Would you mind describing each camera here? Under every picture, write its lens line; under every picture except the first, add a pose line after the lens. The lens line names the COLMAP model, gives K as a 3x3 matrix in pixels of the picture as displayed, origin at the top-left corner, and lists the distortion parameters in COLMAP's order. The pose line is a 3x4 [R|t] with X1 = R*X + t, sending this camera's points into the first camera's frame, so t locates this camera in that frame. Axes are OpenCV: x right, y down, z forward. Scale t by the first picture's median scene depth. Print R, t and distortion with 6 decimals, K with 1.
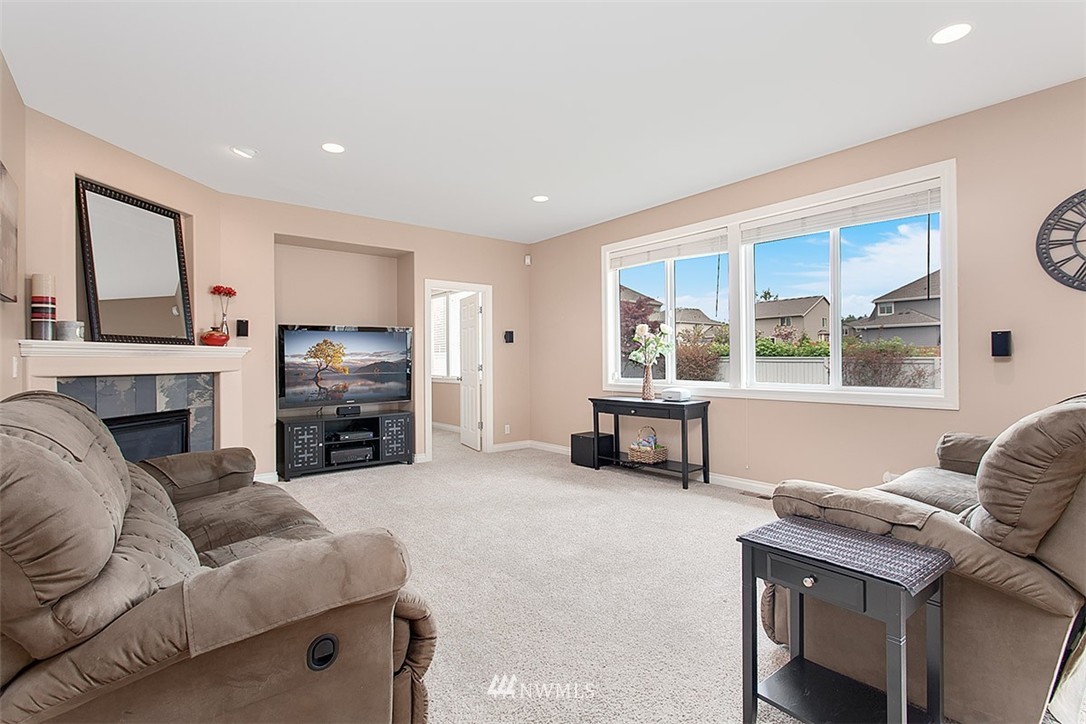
lens RADIAL K [[491.2, 0, 551.0], [0, 491.2, 363.4], [0, 0, 1]] dist [0.000333, -0.000249]
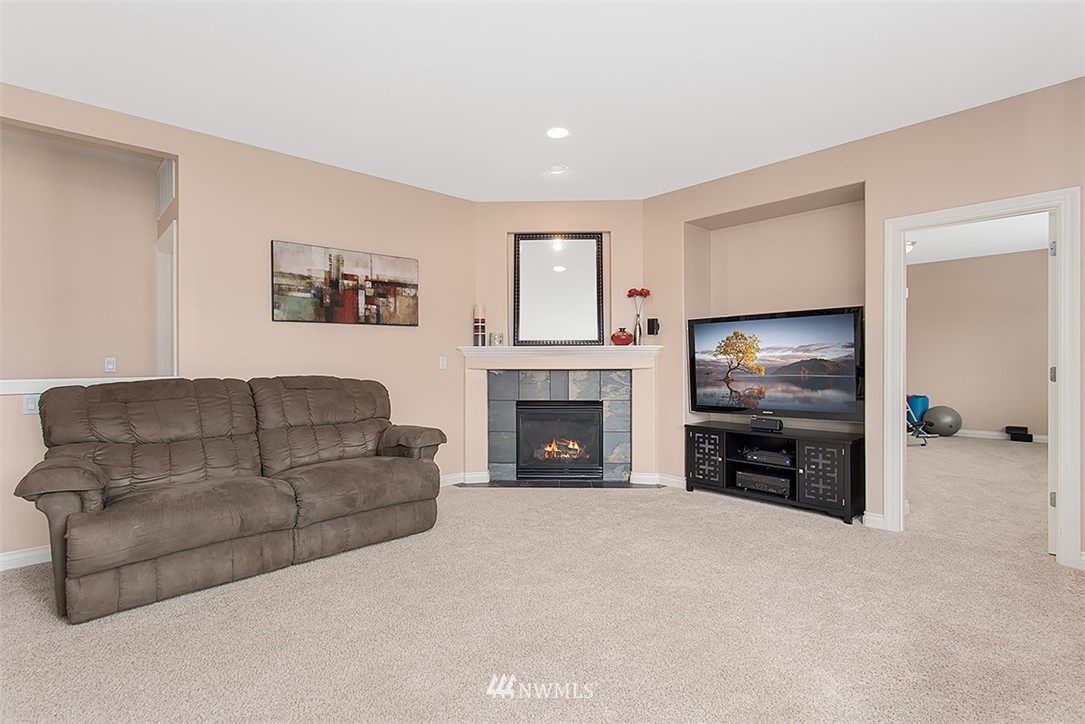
lens RADIAL K [[526.3, 0, 545.8], [0, 526.3, 359.2], [0, 0, 1]] dist [0.013938, 0.001101]
pose [[0.070262, 0.001262, -0.997528, 0.400197], [0.000127, 0.999999, 0.001274, -0.004549], [0.997529, -0.000216, 0.070262, 0.642848]]
